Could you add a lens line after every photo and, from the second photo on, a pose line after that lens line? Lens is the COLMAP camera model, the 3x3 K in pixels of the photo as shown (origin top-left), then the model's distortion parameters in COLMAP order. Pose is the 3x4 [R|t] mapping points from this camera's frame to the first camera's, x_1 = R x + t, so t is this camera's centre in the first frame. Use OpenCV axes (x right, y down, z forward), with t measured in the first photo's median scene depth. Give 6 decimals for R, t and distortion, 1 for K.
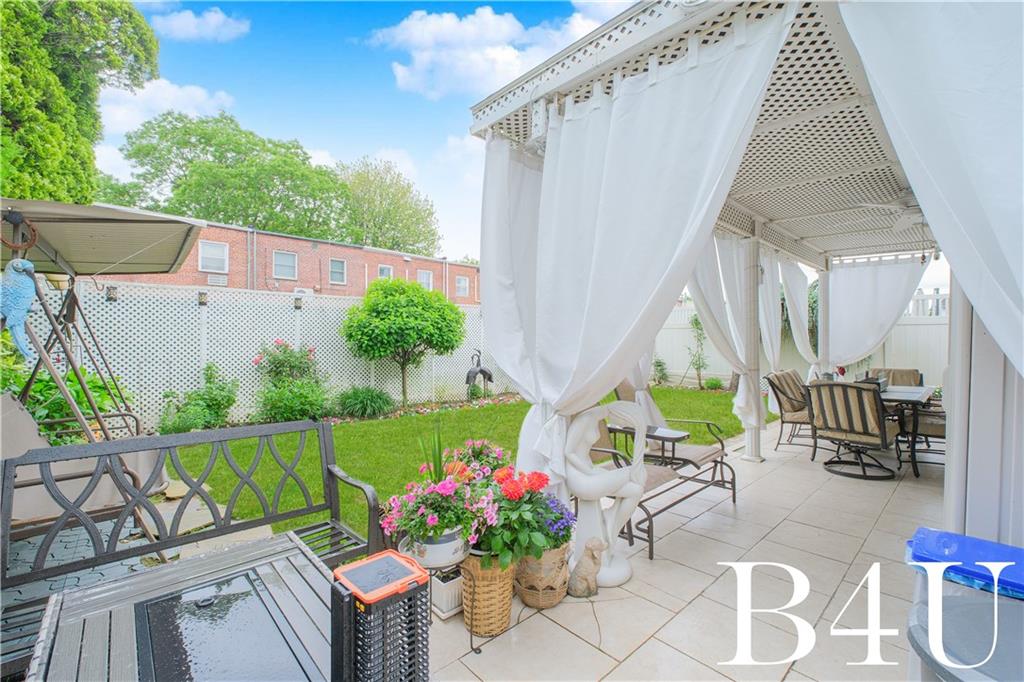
lens RADIAL K [[427.9, 0, 509.5], [0, 427.9, 341.1], [0, 0, 1]] dist [-0.009885, 0.001376]
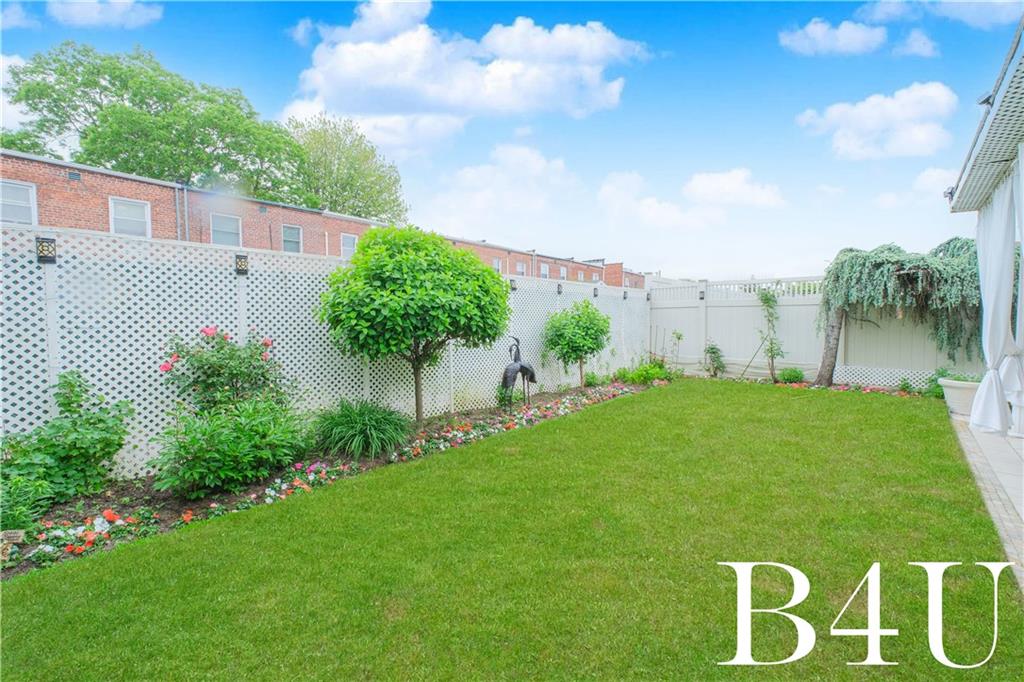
lens RADIAL K [[427.9, 0, 516.2], [0, 427.9, 340.1], [0, 0, 1]] dist [-0.009885, 0.001376]
pose [[0.994634, -0.010378, 0.102934, -0.161232], [0.005679, 0.998933, 0.045842, -0.008745], [-0.103300, -0.045011, 0.993631, 0.332061]]
